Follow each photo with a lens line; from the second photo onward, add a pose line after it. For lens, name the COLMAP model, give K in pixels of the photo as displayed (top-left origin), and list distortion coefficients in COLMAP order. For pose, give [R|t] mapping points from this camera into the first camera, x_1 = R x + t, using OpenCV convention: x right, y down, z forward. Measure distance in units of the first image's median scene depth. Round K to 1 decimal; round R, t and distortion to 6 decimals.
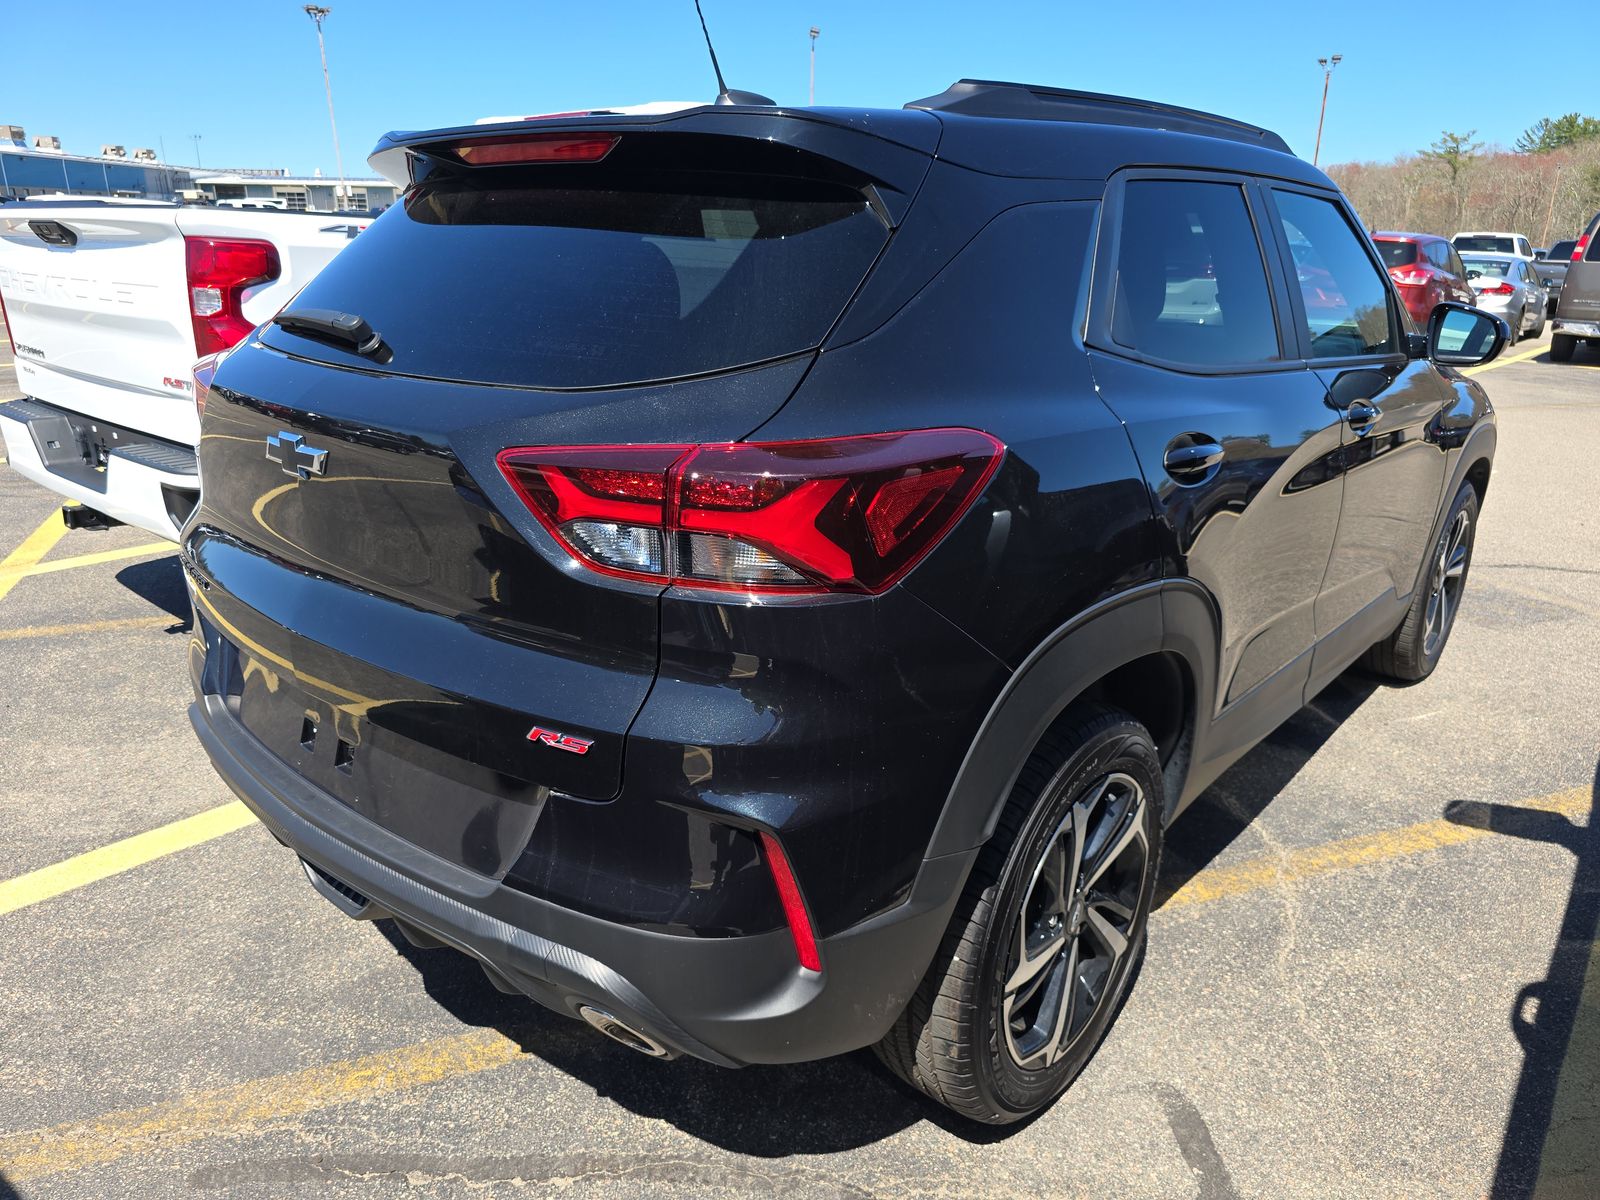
lens RADIAL K [[1090.1, 0, 792.4], [0, 1090.1, 603.4], [0, 0, 1]] dist [0.028713, -0.018014]
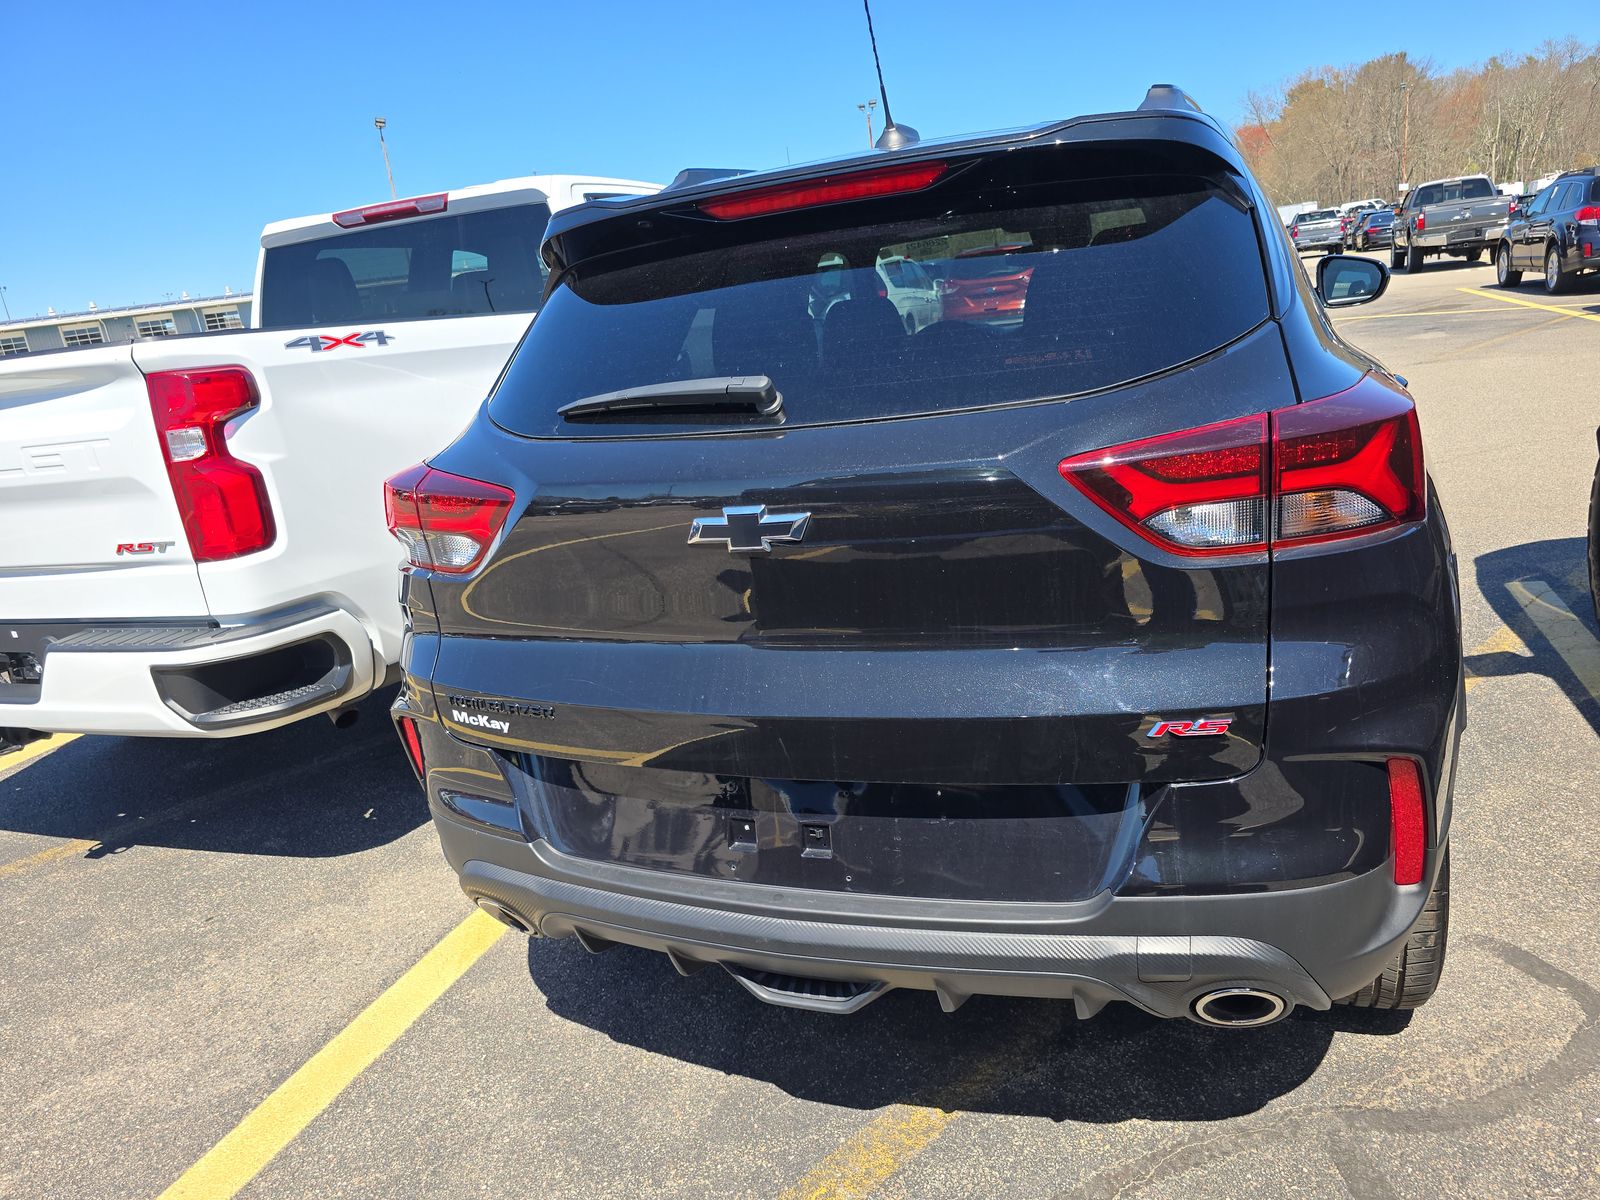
lens RADIAL K [[1090.1, 0, 790.9], [0, 1090.1, 606.0], [0, 0, 1]] dist [0.028713, -0.018014]
pose [[0.930099, -0.223784, 0.291267, -0.563168], [0.238866, 0.970907, -0.016808, -0.037661], [-0.279032, 0.085207, 0.956494, 0.086834]]
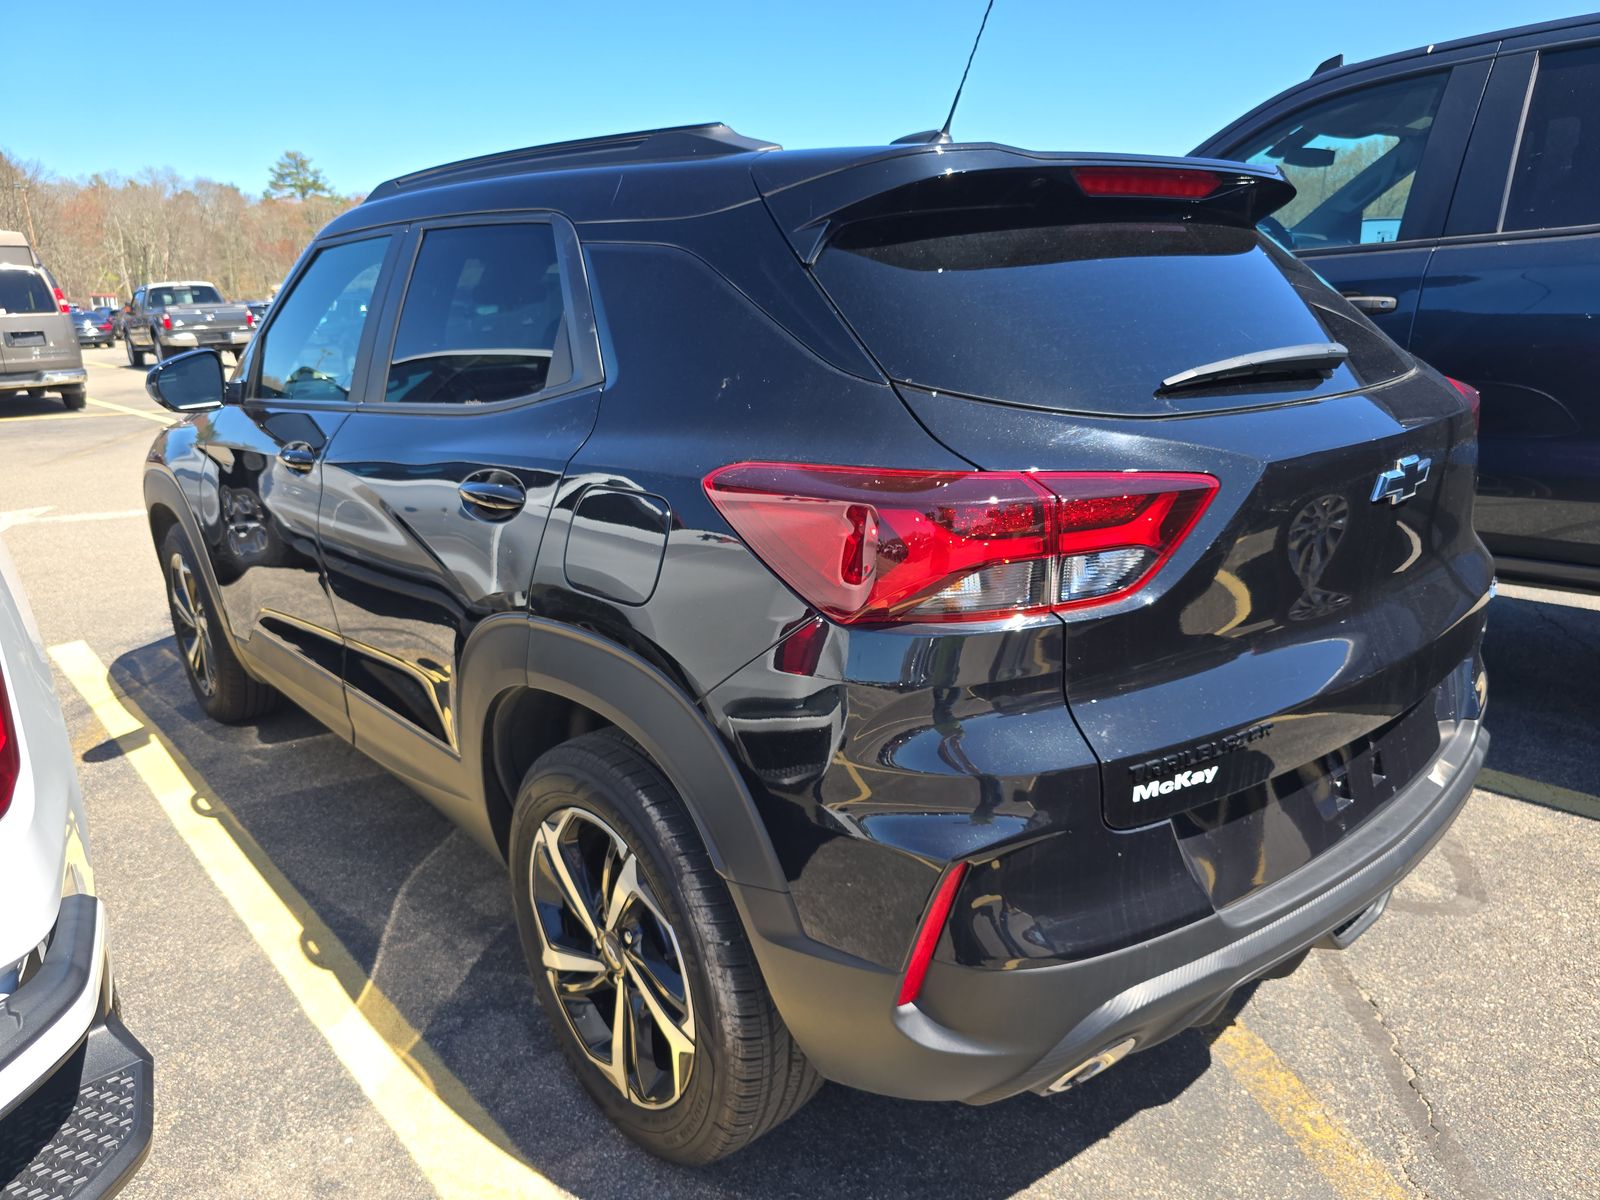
lens RADIAL K [[1090.1, 0, 805.5], [0, 1090.1, 603.9], [0, 0, 1]] dist [0.028713, -0.018014]
pose [[0.138604, -0.307829, 0.941292, -1.201998], [0.353502, 0.903231, 0.243330, -0.372021], [-0.925108, 0.299022, 0.234010, 1.033099]]
